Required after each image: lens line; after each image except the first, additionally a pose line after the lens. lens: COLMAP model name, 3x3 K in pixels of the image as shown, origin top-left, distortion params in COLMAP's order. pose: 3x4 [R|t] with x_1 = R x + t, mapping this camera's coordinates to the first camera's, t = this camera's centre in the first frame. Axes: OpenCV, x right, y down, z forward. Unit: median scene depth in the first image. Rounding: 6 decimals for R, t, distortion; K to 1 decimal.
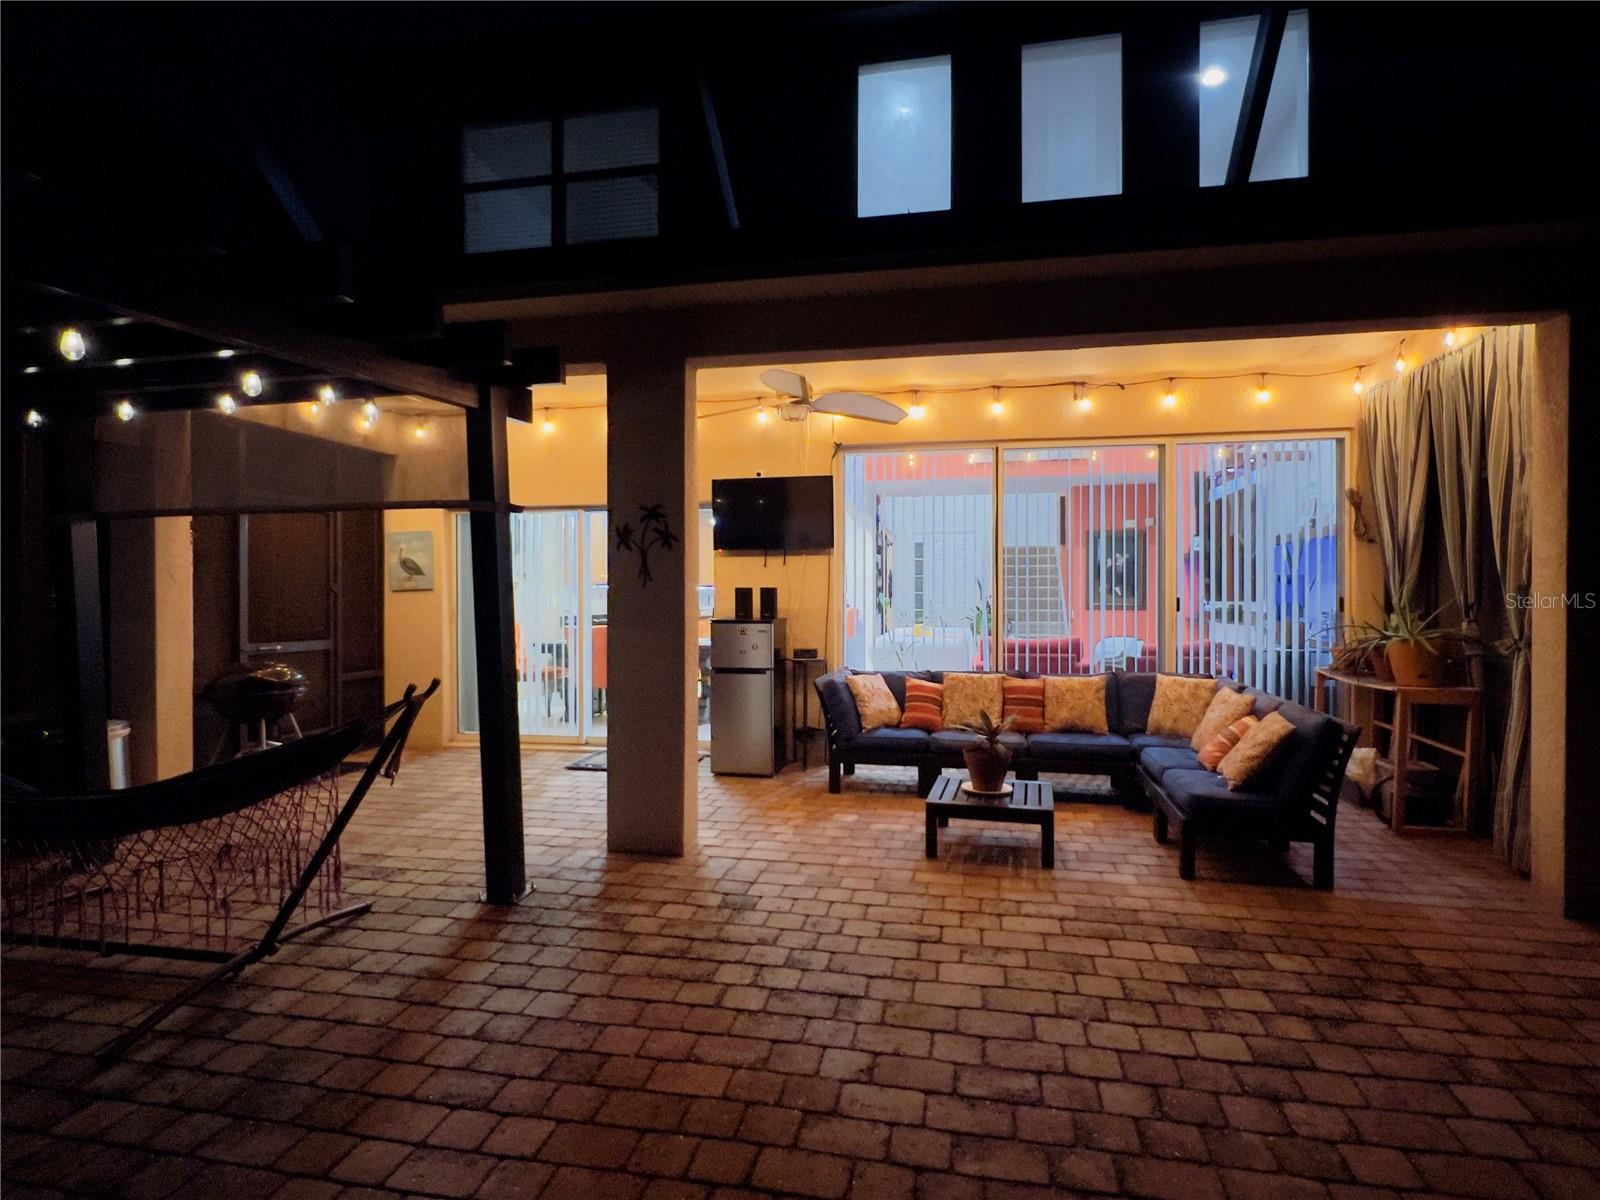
lens RADIAL K [[866.5, 0, 800.0], [0, 866.5, 600.0], [0, 0, 1]] dist [-0.000058, 0.000057]
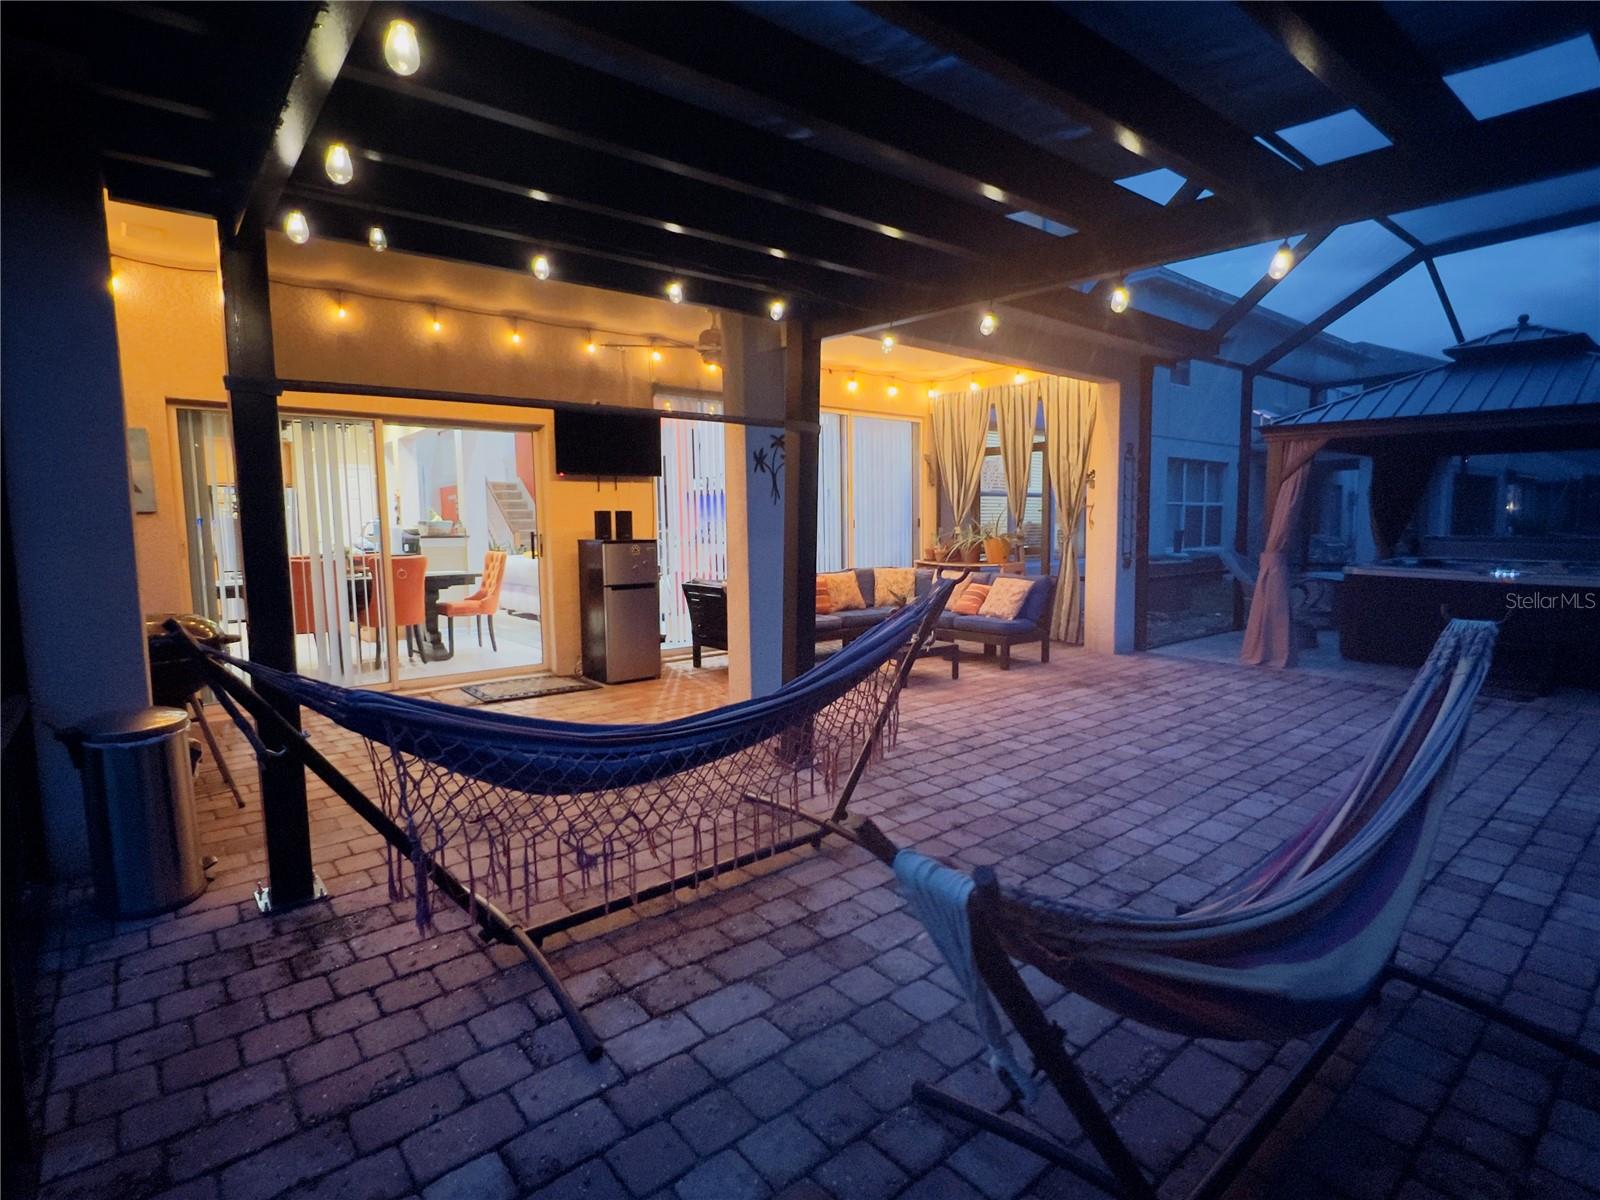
lens RADIAL K [[801.9, 0, 800.0], [0, 801.9, 600.0], [0, 0, 1]] dist [-0.000278, -0.000027]
pose [[0.619910, -0.080095, 0.780575, -1.027051], [0.019434, 0.996039, 0.086770, 0.021571], [-0.784433, -0.038620, 0.619011, 0.286466]]
